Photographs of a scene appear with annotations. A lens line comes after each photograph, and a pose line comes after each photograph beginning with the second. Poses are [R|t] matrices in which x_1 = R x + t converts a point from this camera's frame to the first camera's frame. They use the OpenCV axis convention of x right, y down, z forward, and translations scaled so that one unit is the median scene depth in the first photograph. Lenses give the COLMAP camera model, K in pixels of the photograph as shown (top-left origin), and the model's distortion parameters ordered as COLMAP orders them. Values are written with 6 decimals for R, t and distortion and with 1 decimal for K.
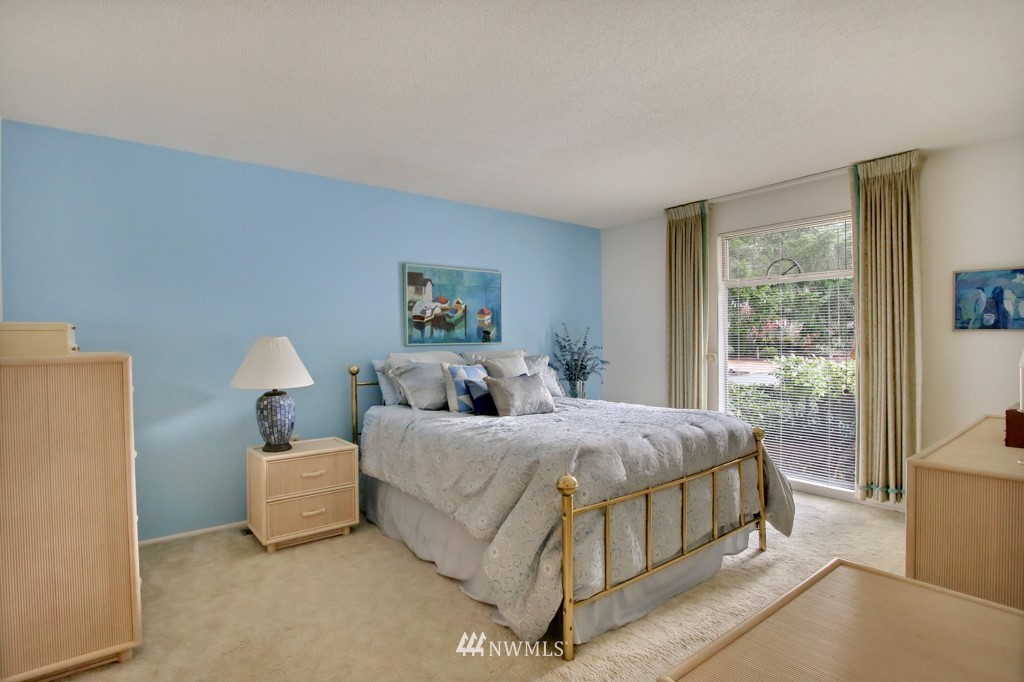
lens RADIAL K [[523.0, 0, 499.0], [0, 523.0, 342.8], [0, 0, 1]] dist [-0.018999, 0.001296]
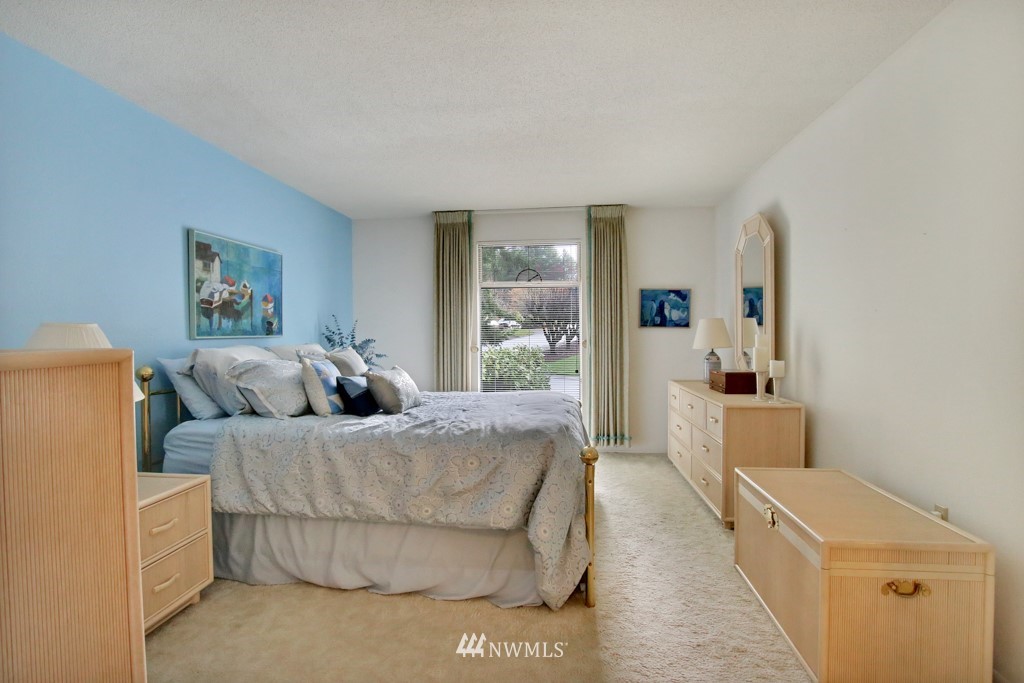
lens RADIAL K [[523.0, 0, 499.0], [0, 523.0, 343.3], [0, 0, 1]] dist [-0.018999, 0.001296]
pose [[0.701688, -0.008698, 0.712431, -0.396698], [0.003749, 0.999957, 0.008517, 0.006867], [-0.712474, -0.003305, 0.701691, 0.162299]]
